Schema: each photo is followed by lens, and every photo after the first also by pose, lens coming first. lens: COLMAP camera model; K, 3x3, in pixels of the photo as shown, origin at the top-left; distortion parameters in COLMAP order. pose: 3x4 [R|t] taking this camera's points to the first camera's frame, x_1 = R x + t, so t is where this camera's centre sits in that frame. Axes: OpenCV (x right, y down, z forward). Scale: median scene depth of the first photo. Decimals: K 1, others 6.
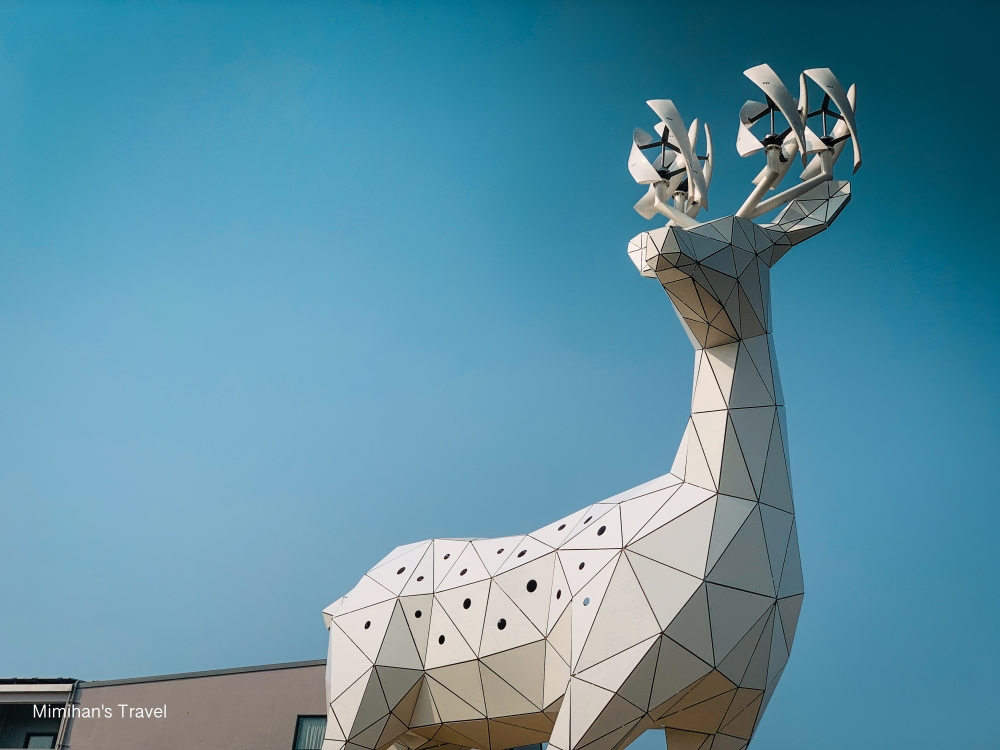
lens RADIAL K [[1442.2, 0, 500.0], [0, 1442.2, 375.0], [0, 0, 1]] dist [0.039781, 0.051011]
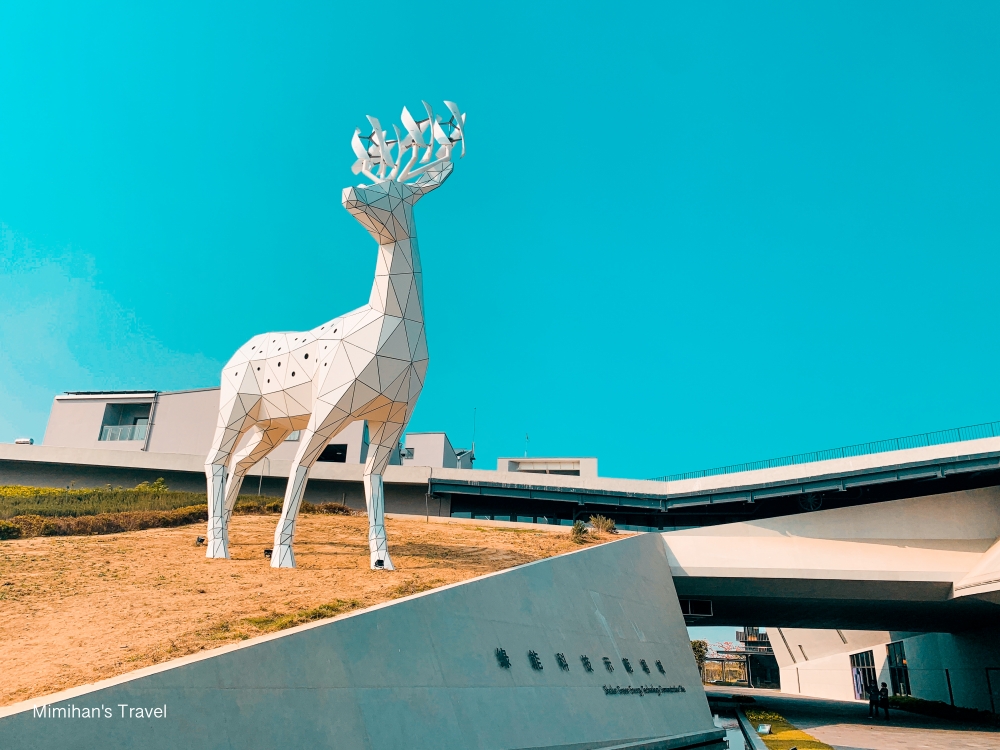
lens RADIAL K [[745.1, 0, 500.0], [0, 745.1, 375.0], [0, 0, 1]] dist [0.002379, -0.006621]
pose [[0.992370, -0.015556, 0.122308, 0.170608], [-0.008715, 0.980676, 0.195446, -0.044313], [-0.122985, -0.195021, 0.973058, -0.111162]]
